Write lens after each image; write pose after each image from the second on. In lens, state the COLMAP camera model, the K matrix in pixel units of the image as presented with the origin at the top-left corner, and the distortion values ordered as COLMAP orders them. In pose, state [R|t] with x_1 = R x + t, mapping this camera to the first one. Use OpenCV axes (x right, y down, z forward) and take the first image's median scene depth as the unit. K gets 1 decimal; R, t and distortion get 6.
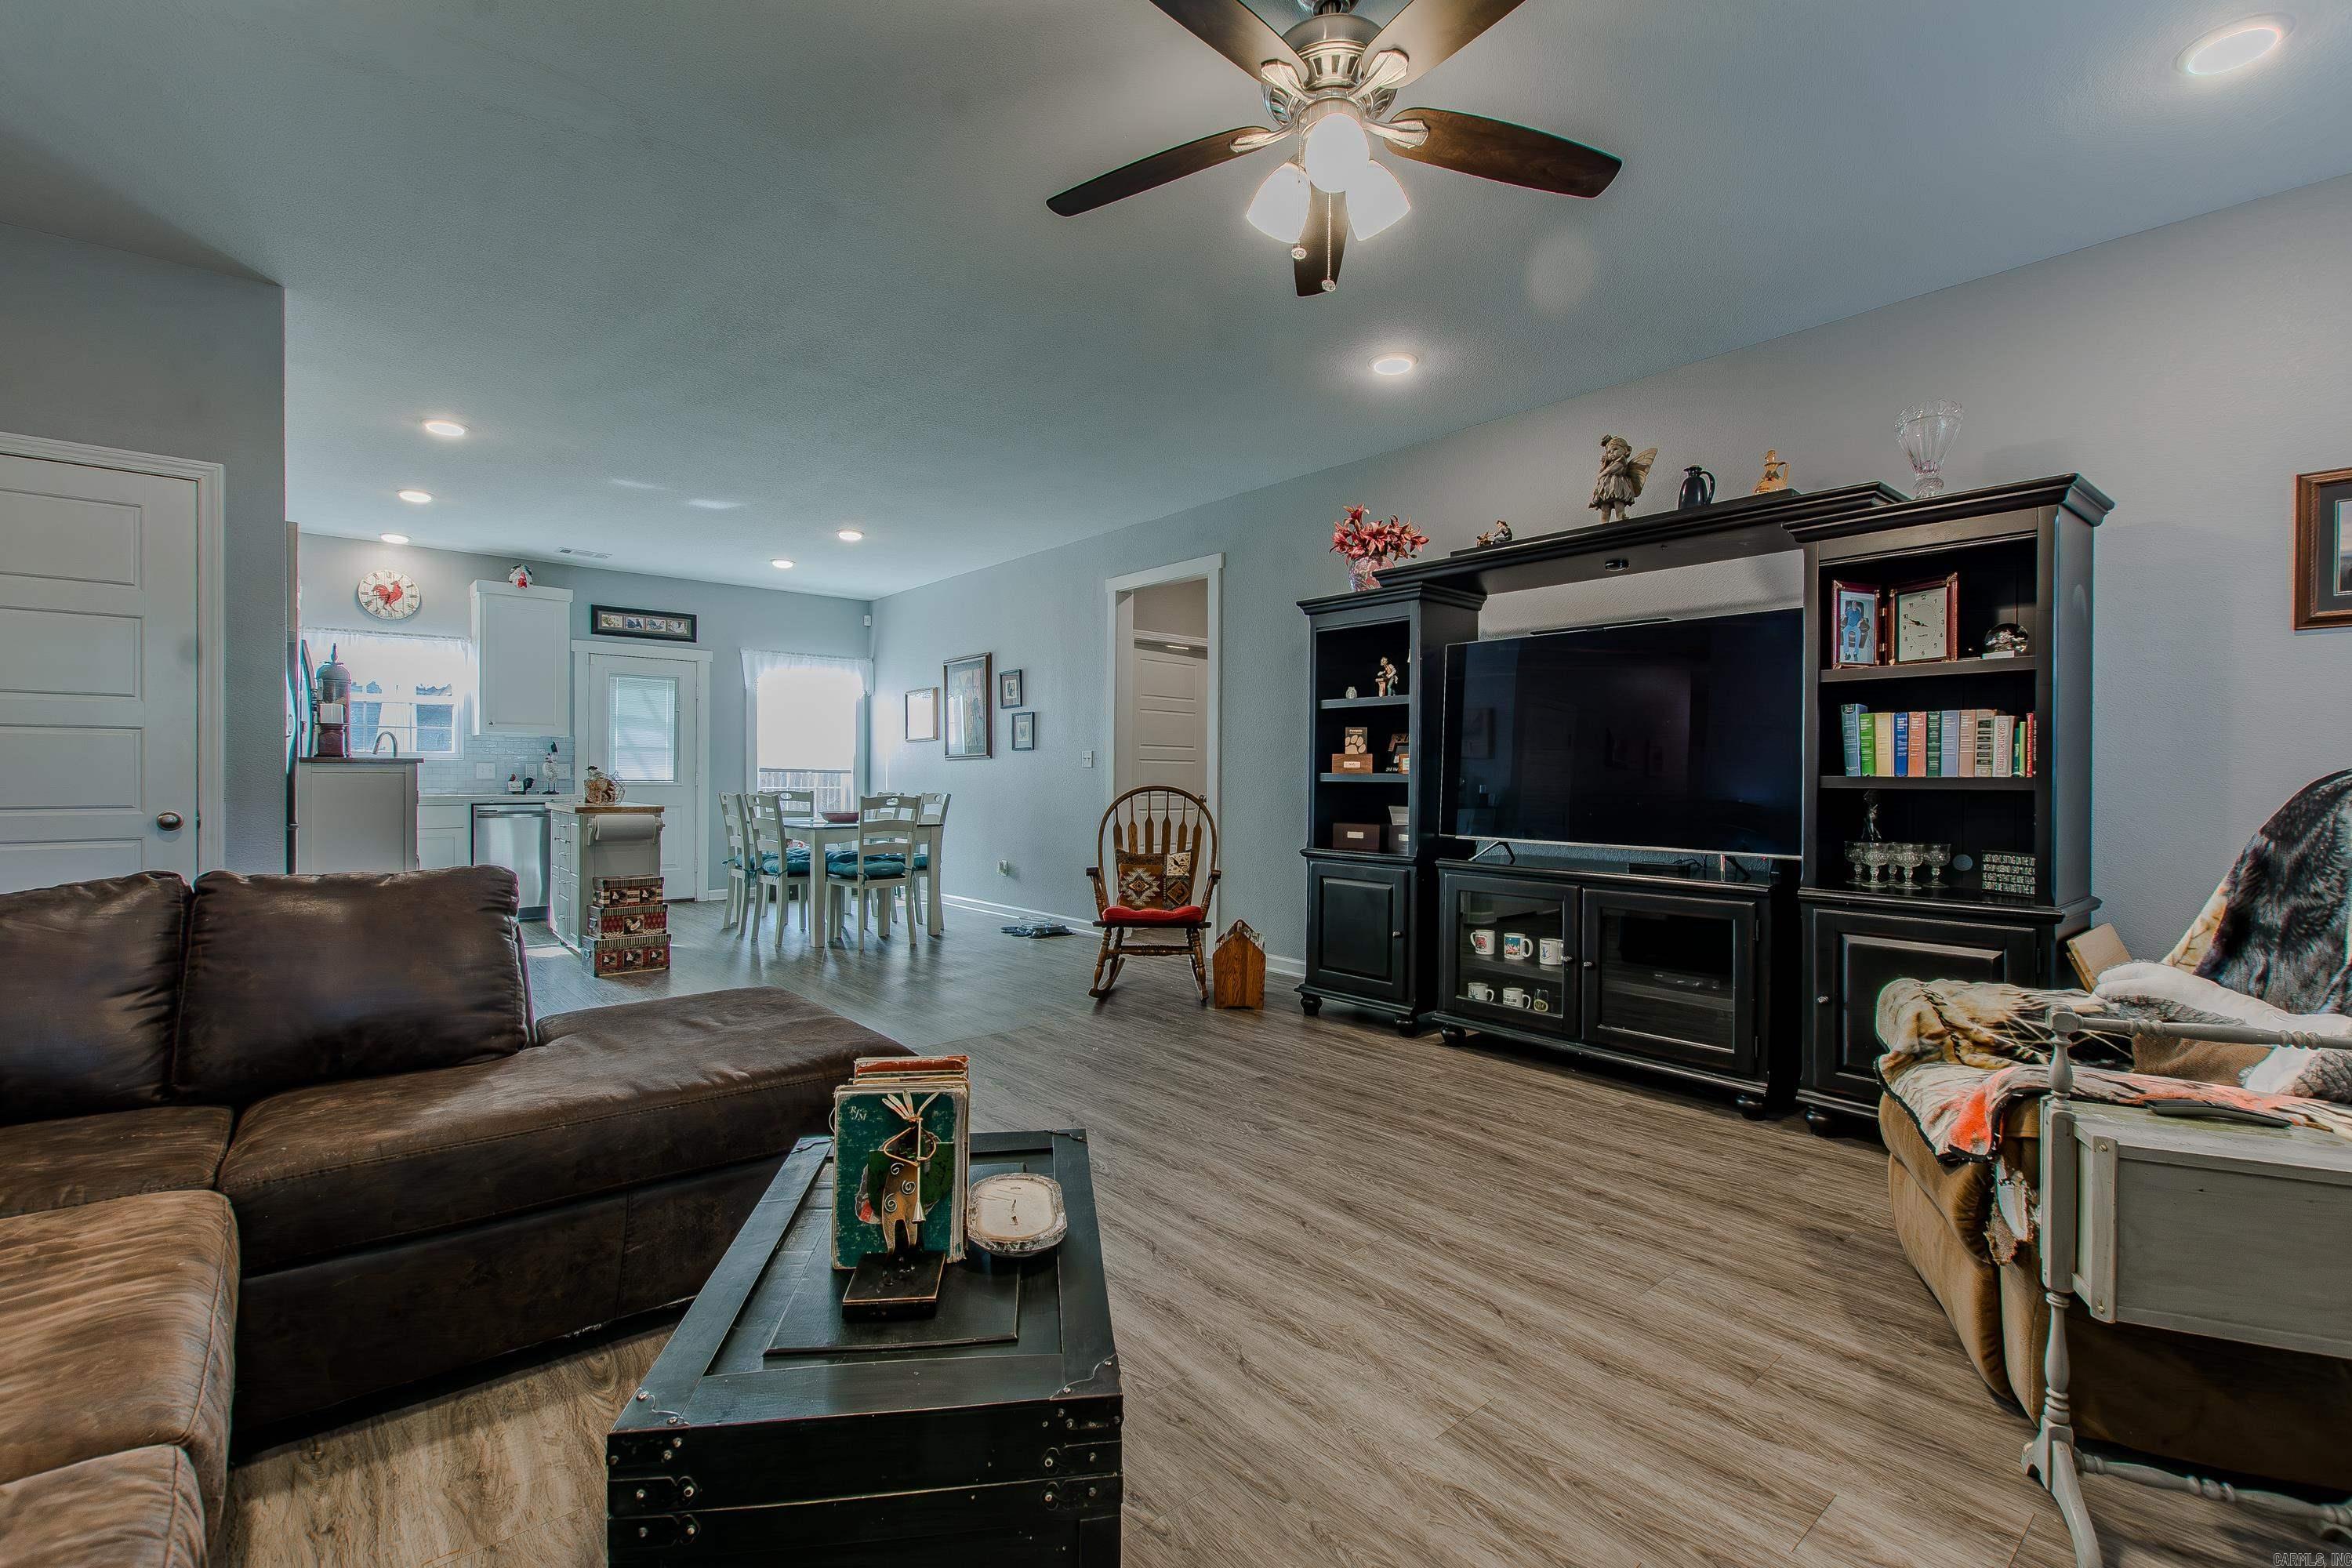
lens RADIAL K [[1035.0, 0, 1186.4], [0, 1035.0, 784.3], [0, 0, 1]] dist [0.002685, -0.000074]
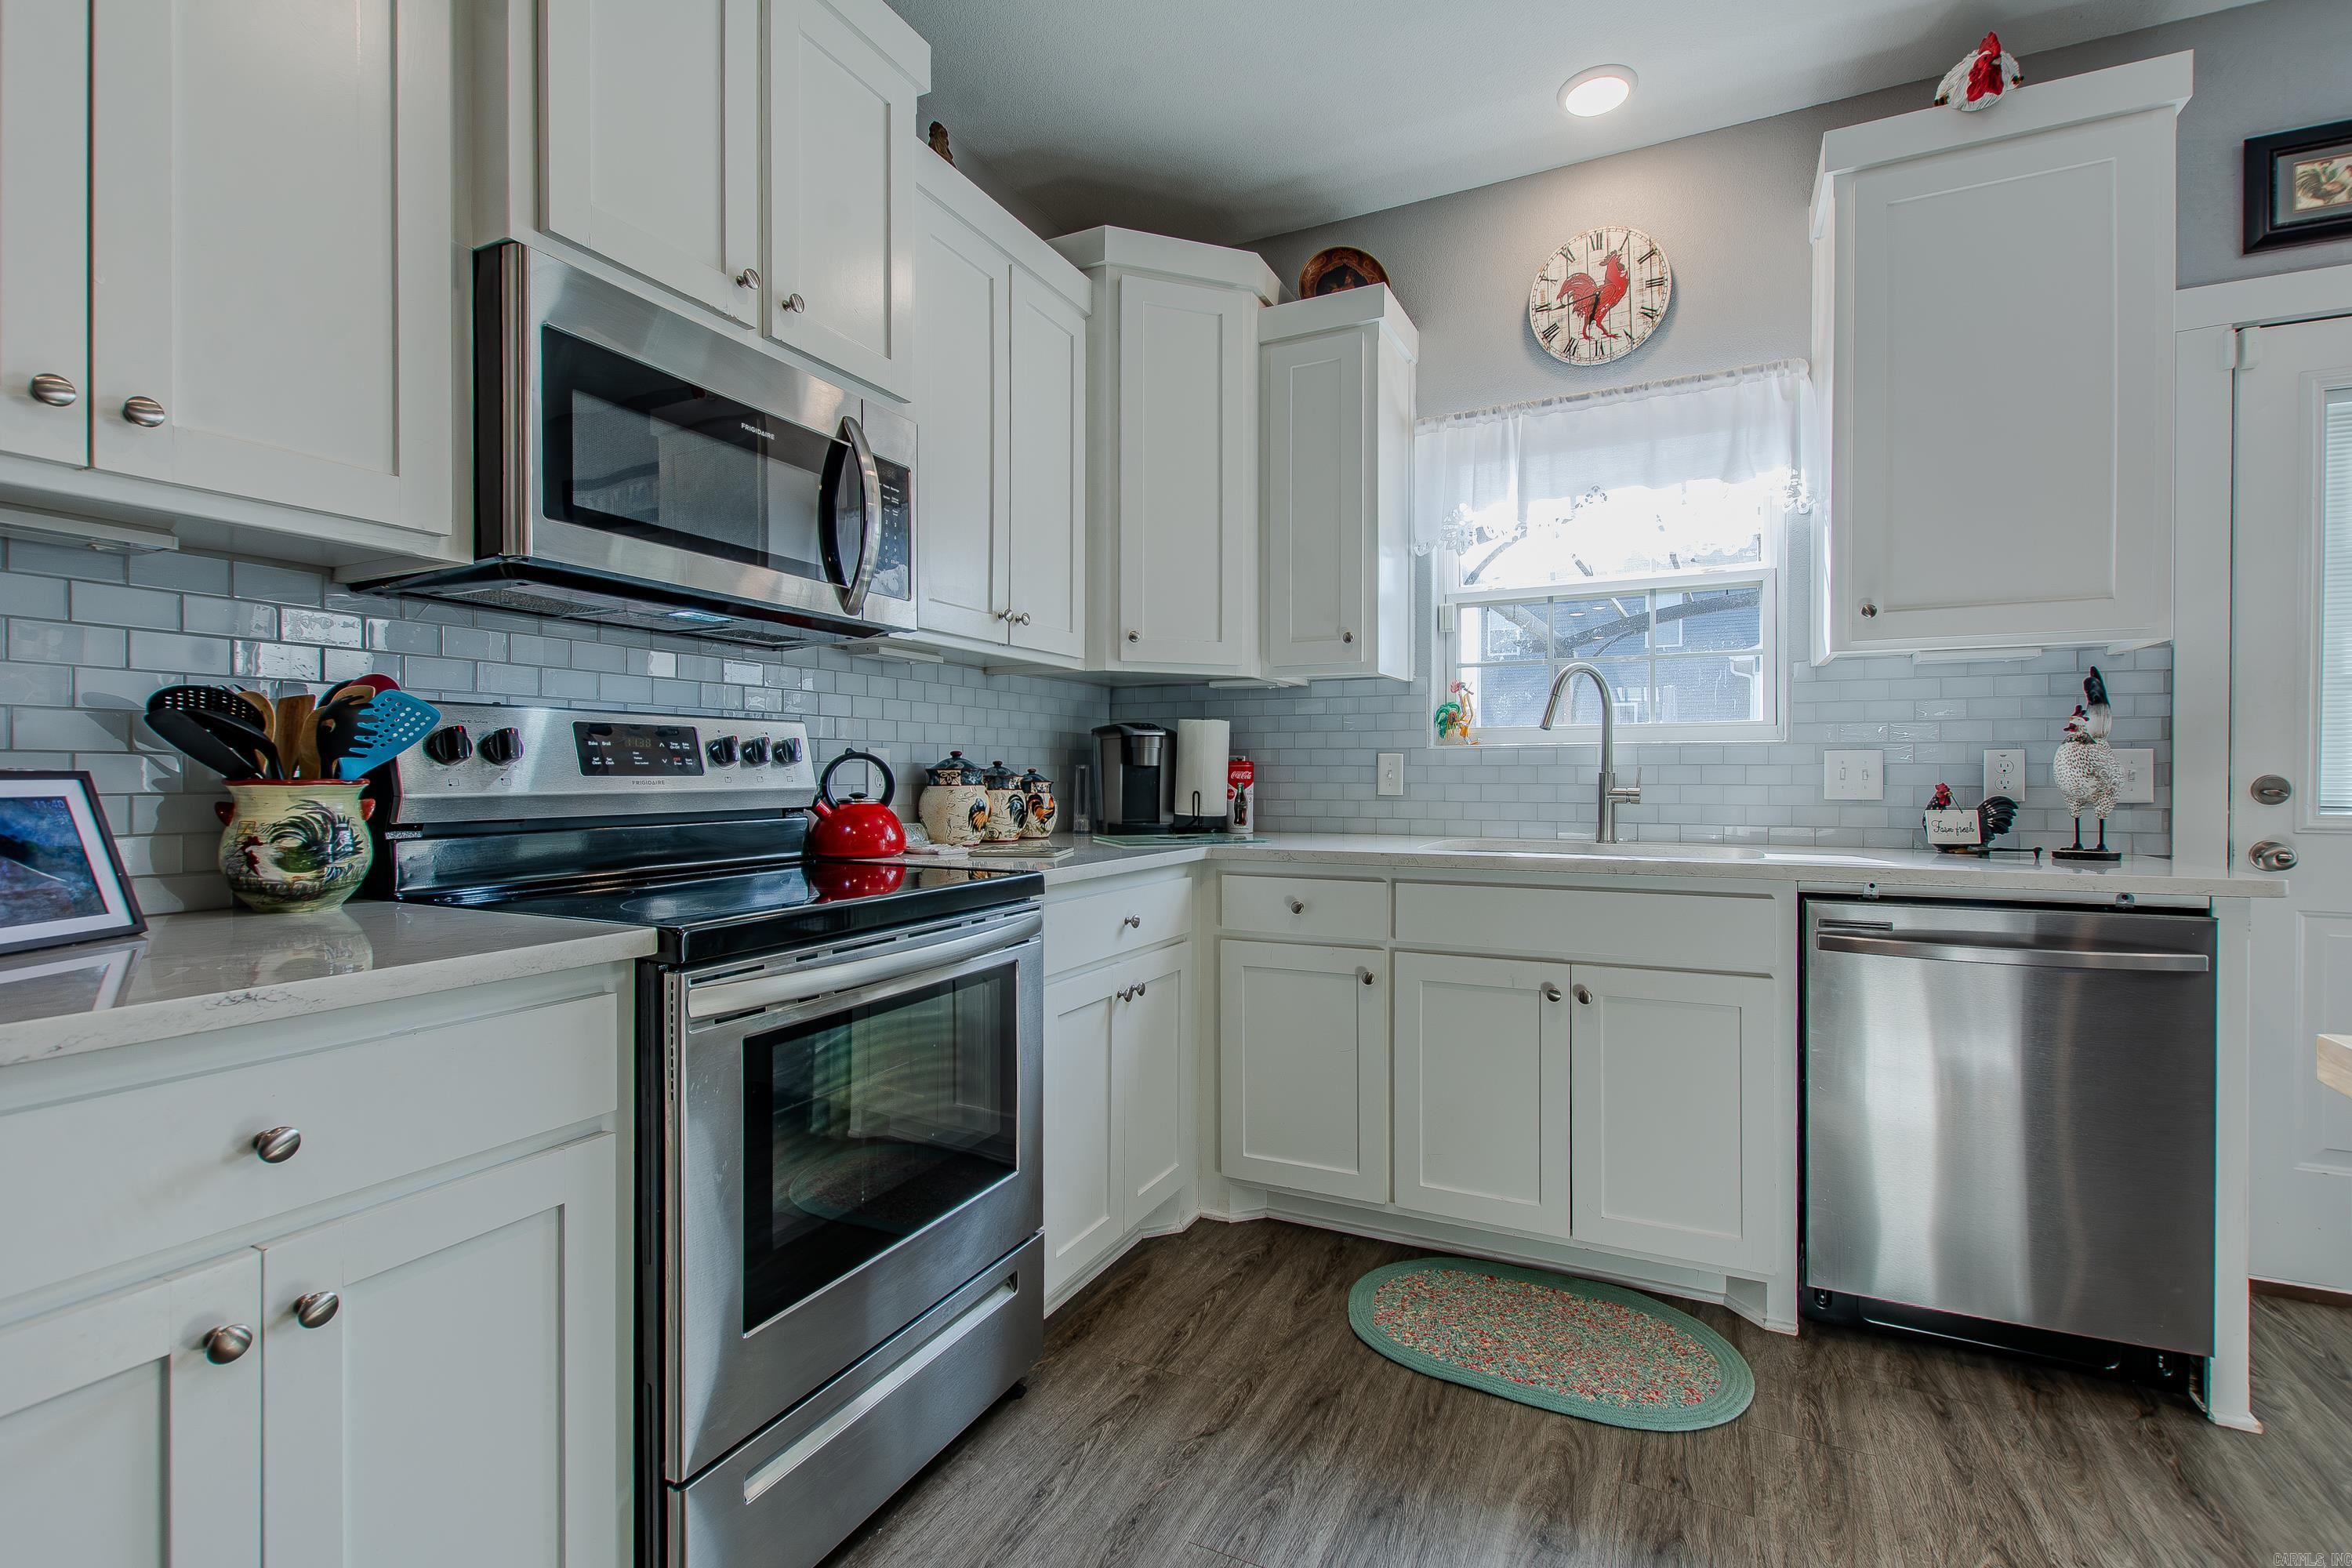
lens RADIAL K [[1033.6, 0, 1198.1], [0, 1033.6, 782.9], [0, 0, 1]] dist [0.002286, -0.000821]
pose [[0.398183, 0.001740, -0.917304, -0.859039], [-0.006536, 0.999978, -0.000940, -0.016400], [0.917283, 0.006369, 0.398185, 1.274192]]
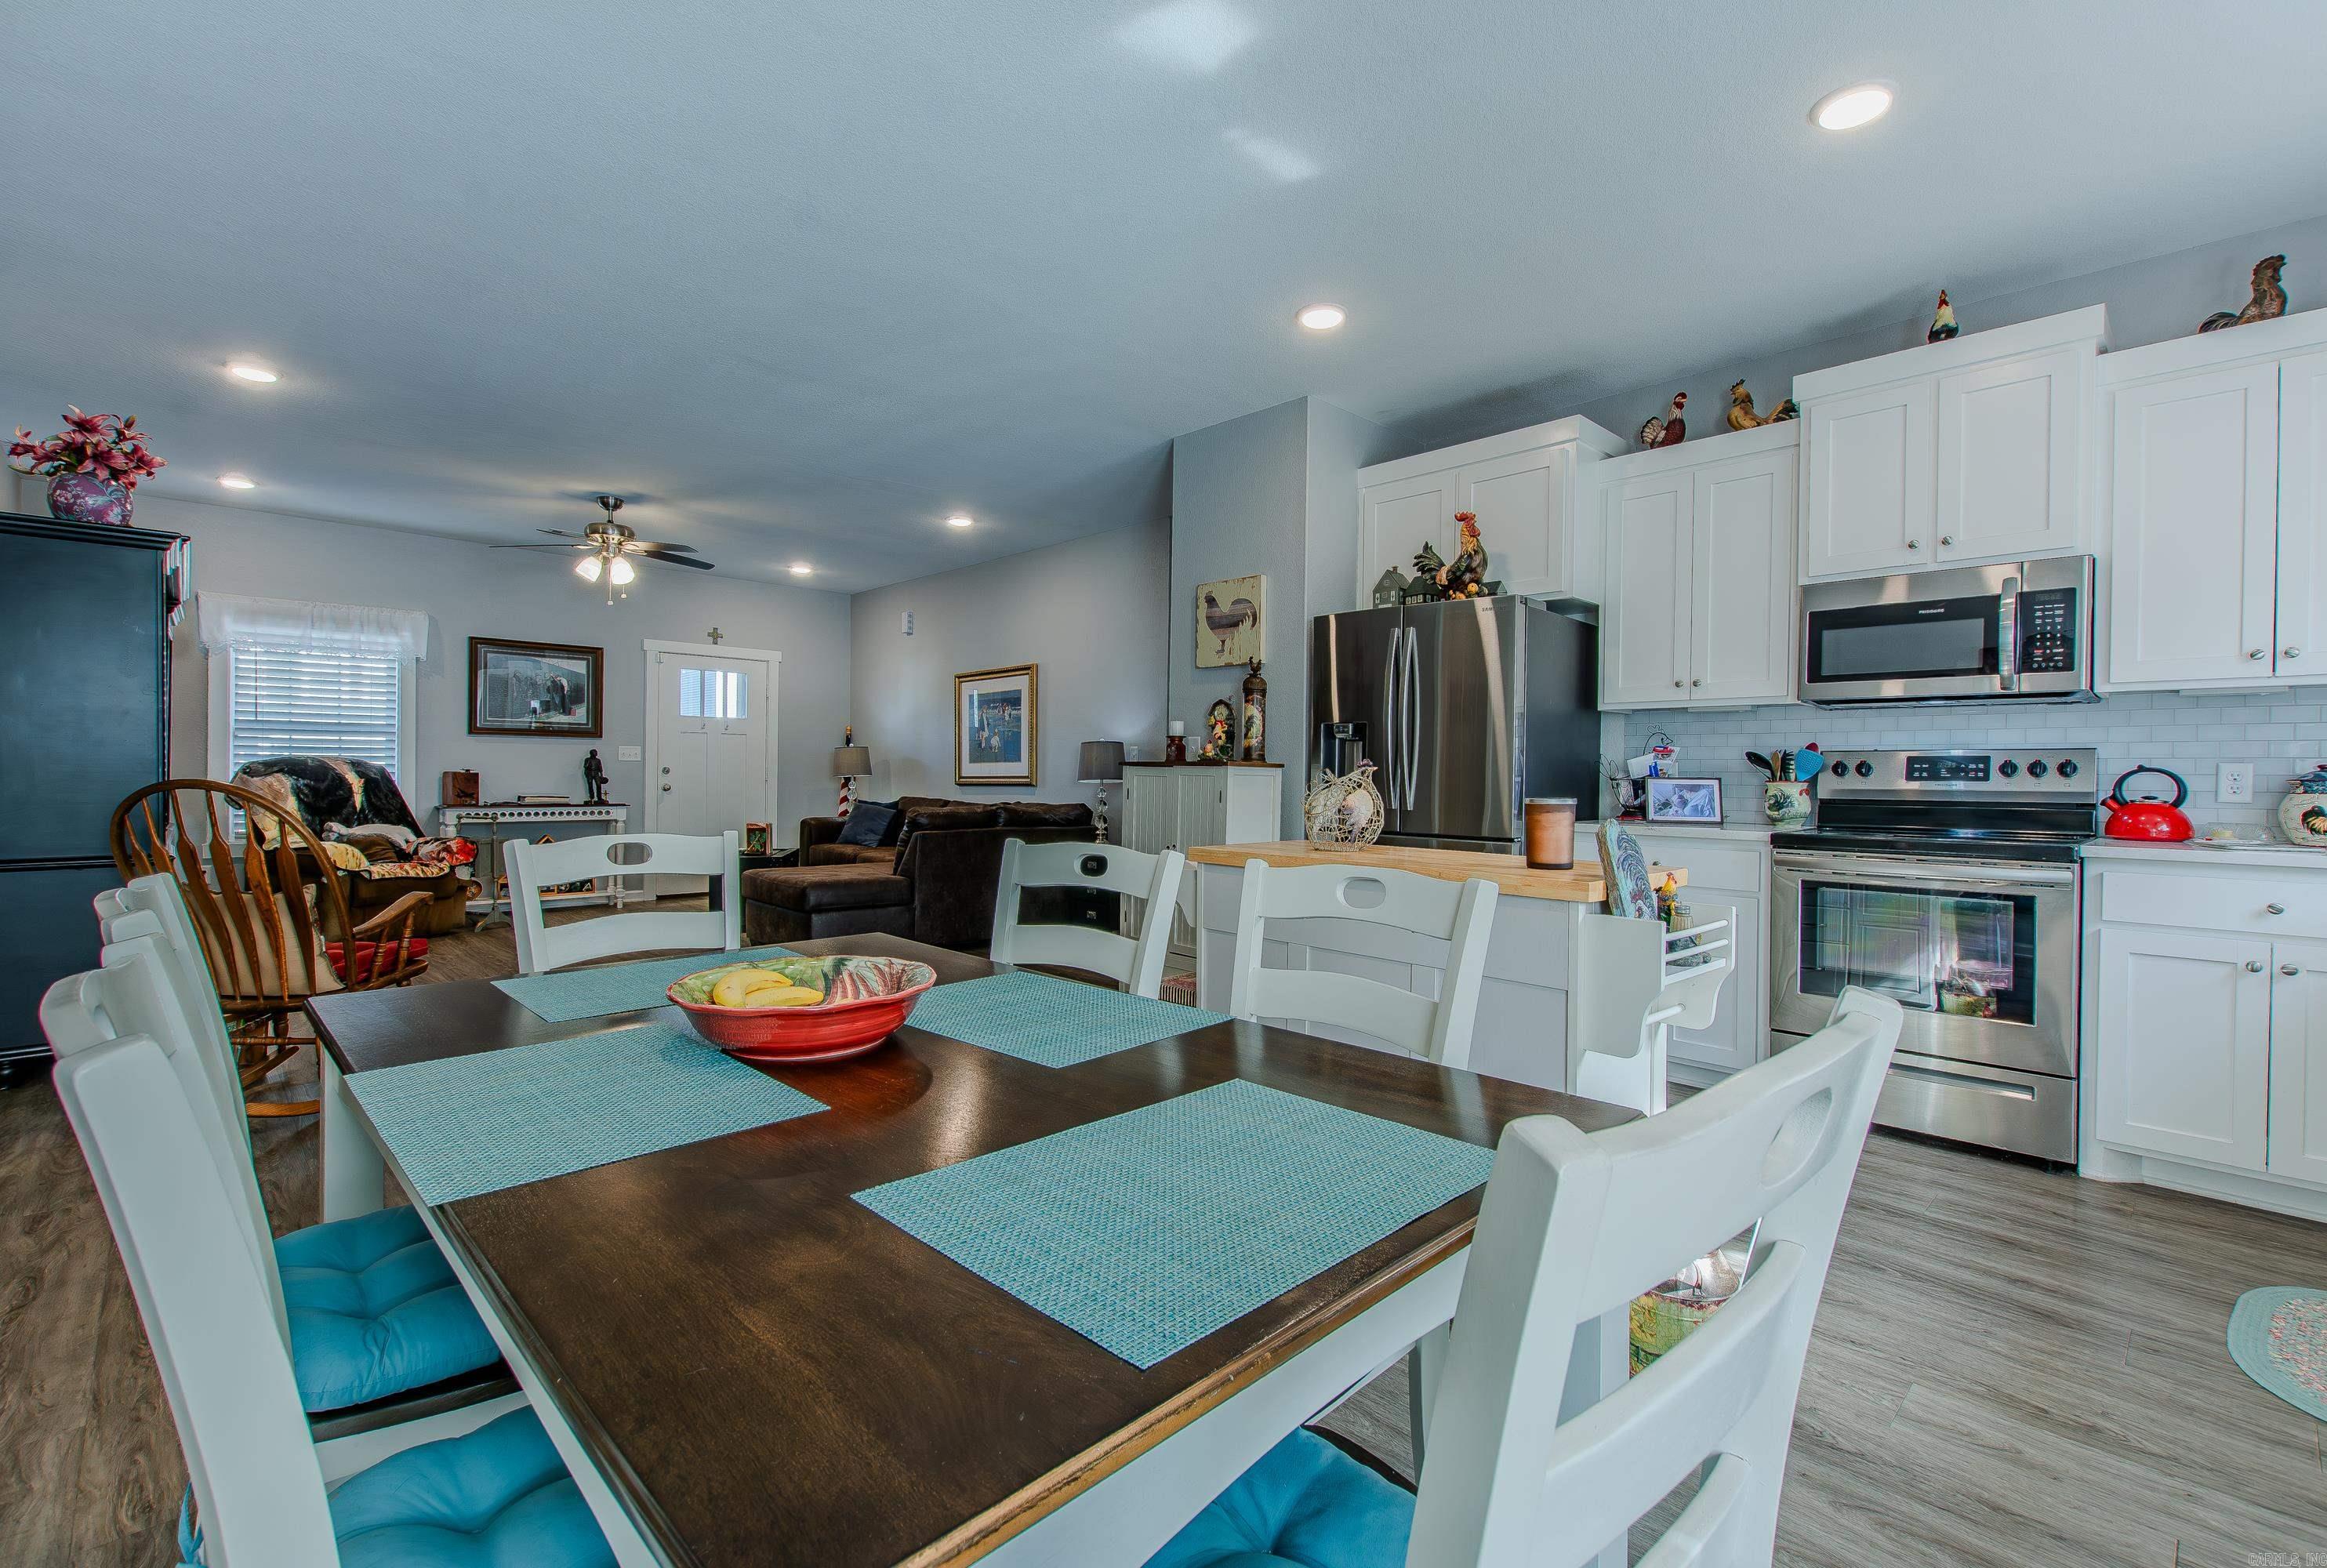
lens RADIAL K [[1018.7, 0, 1159.8], [0, 1018.7, 780.5], [0, 0, 1]] dist [0.007992, -0.005027]
pose [[-0.998611, -0.017383, -0.049743, -0.658764], [-0.018171, 0.999716, 0.015427, -0.020160], [0.049461, 0.016310, -0.998643, 2.021458]]
